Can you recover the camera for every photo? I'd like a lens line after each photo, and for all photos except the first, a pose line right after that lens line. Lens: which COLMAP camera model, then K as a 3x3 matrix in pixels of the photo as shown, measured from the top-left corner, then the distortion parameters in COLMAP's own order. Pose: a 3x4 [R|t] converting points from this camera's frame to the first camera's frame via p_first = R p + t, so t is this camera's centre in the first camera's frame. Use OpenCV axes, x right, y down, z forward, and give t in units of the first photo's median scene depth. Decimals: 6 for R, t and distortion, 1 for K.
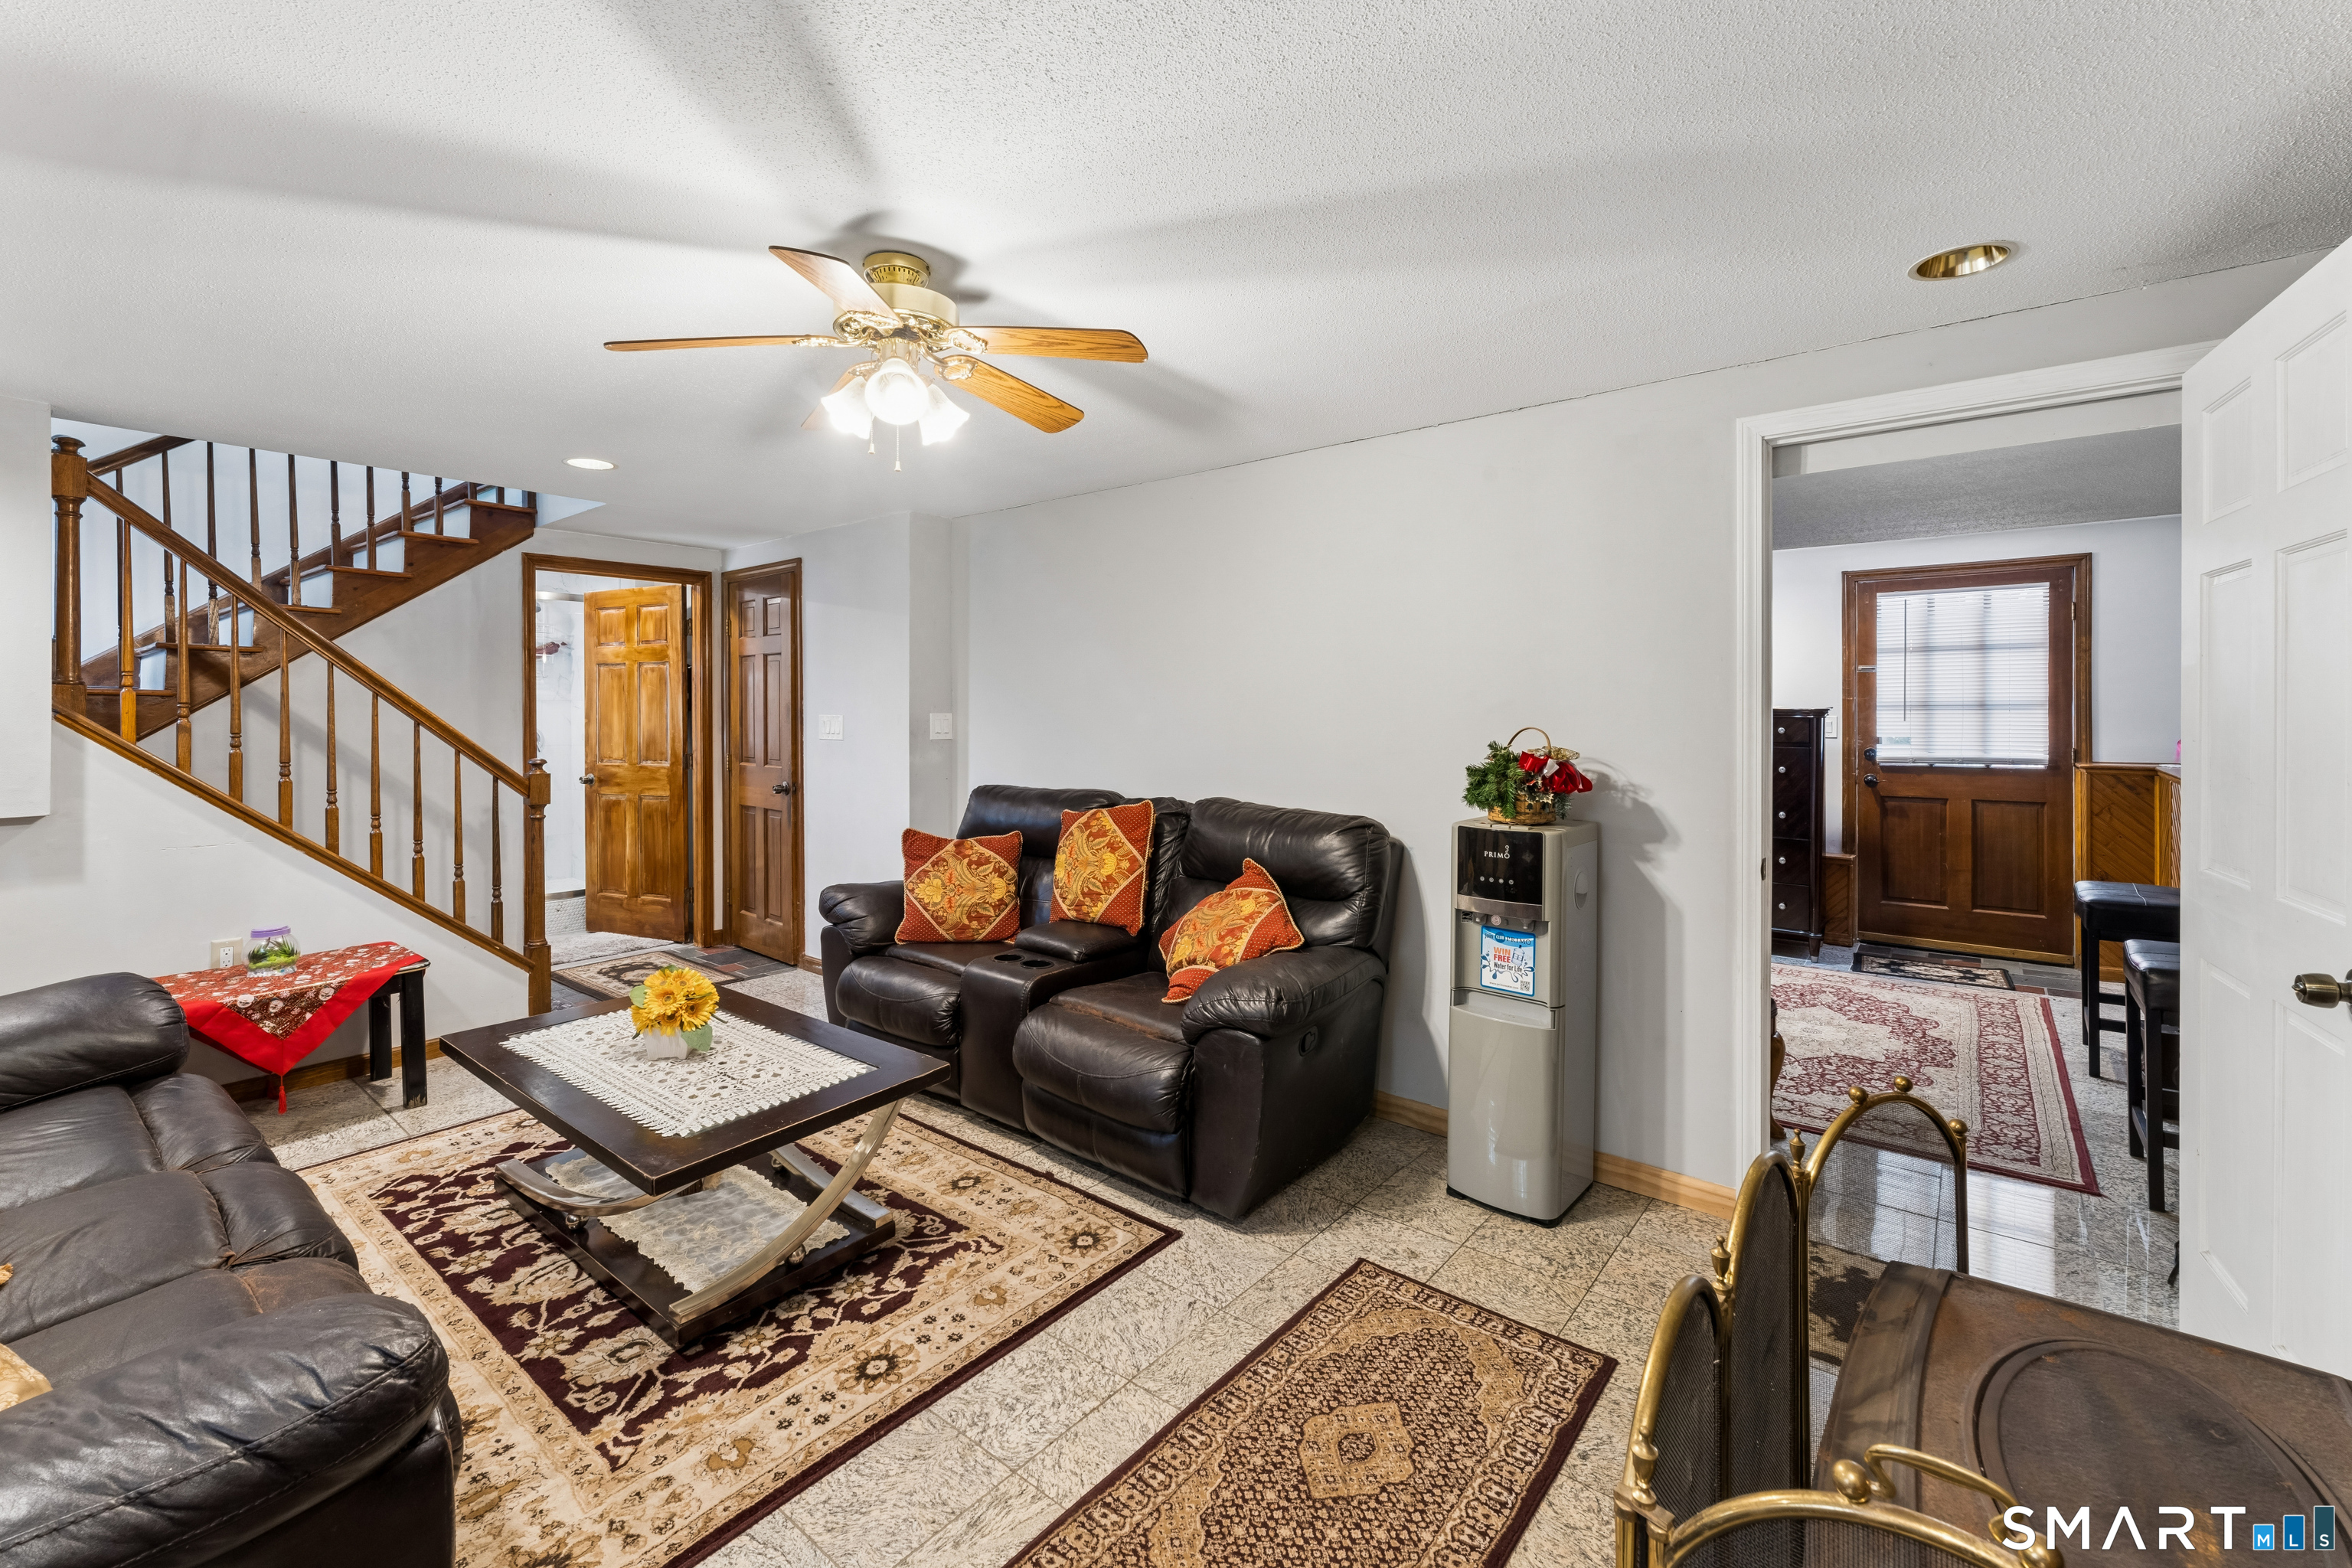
lens RADIAL K [[1002.9, 0, 1163.5], [0, 1002.9, 696.7], [0, 0, 1]] dist [0.000315, -0.000208]
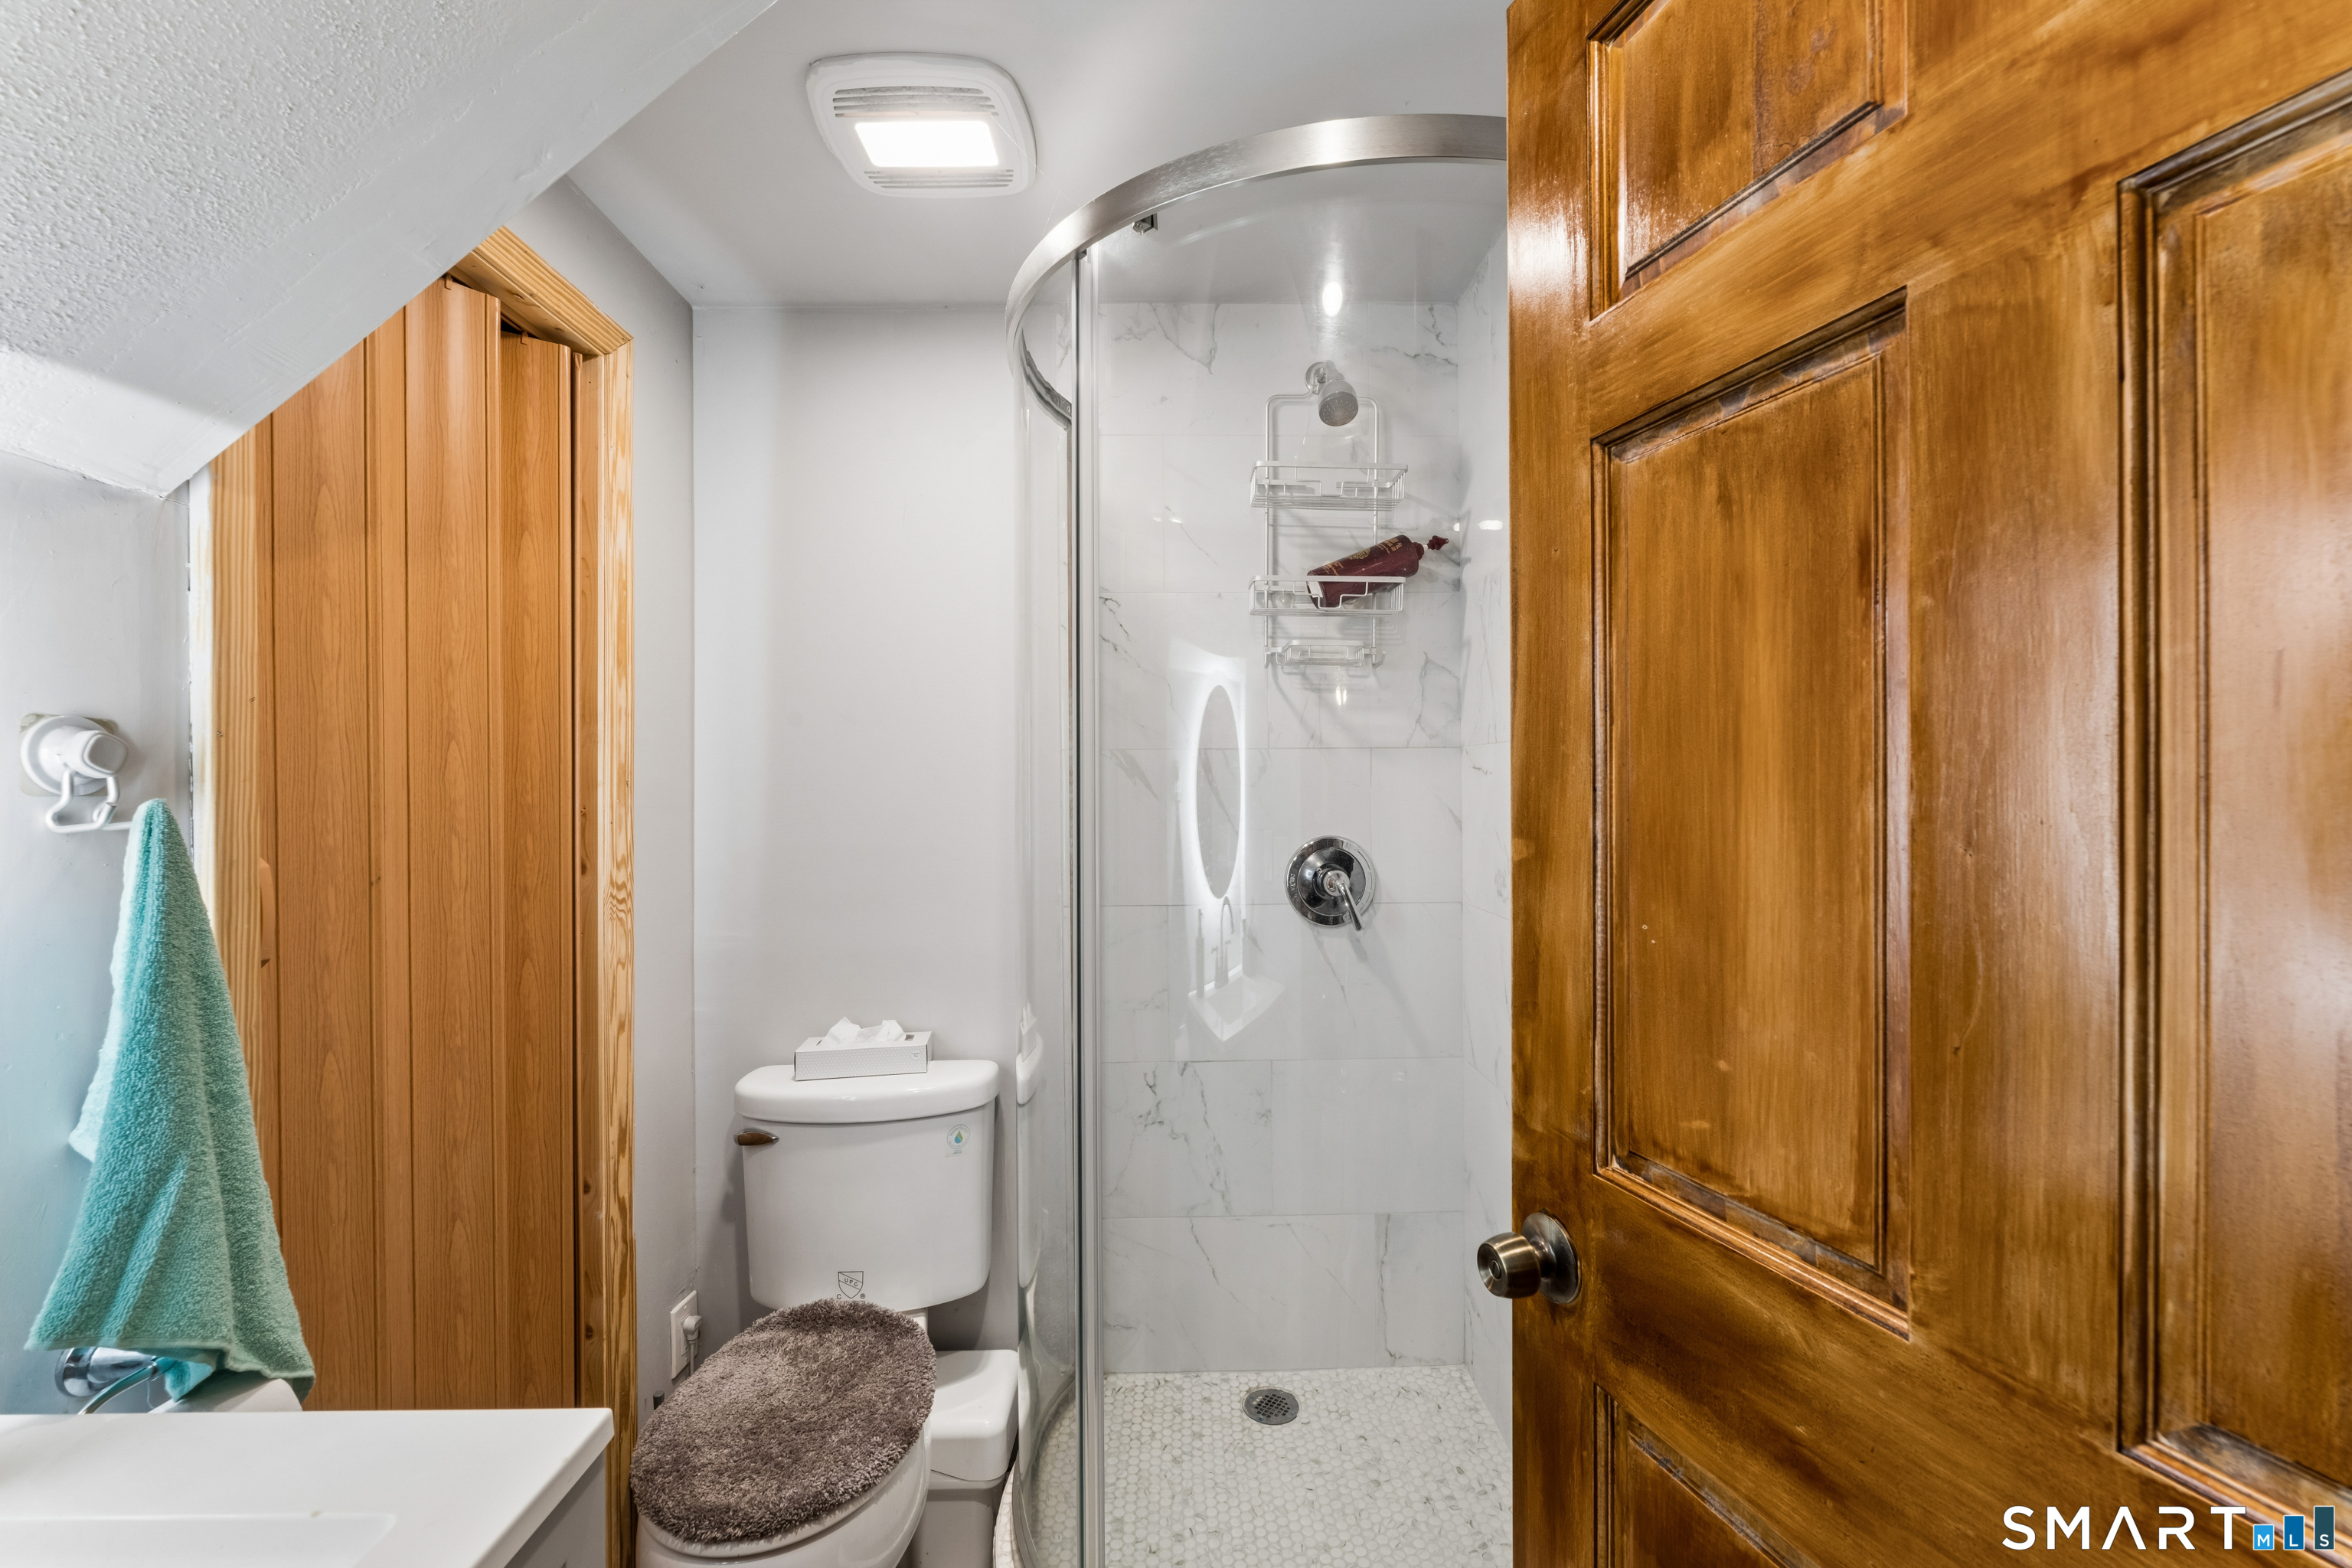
lens RADIAL K [[932.5, 0, 1172.6], [0, 932.5, 774.9], [0, 0, 1]] dist [-0.001353, -0.000136]
pose [[0.652058, 0.001504, -0.758168, -0.746417], [0.003648, 0.999980, 0.005121, 0.017798], [0.758160, -0.006105, 0.652040, 1.287173]]
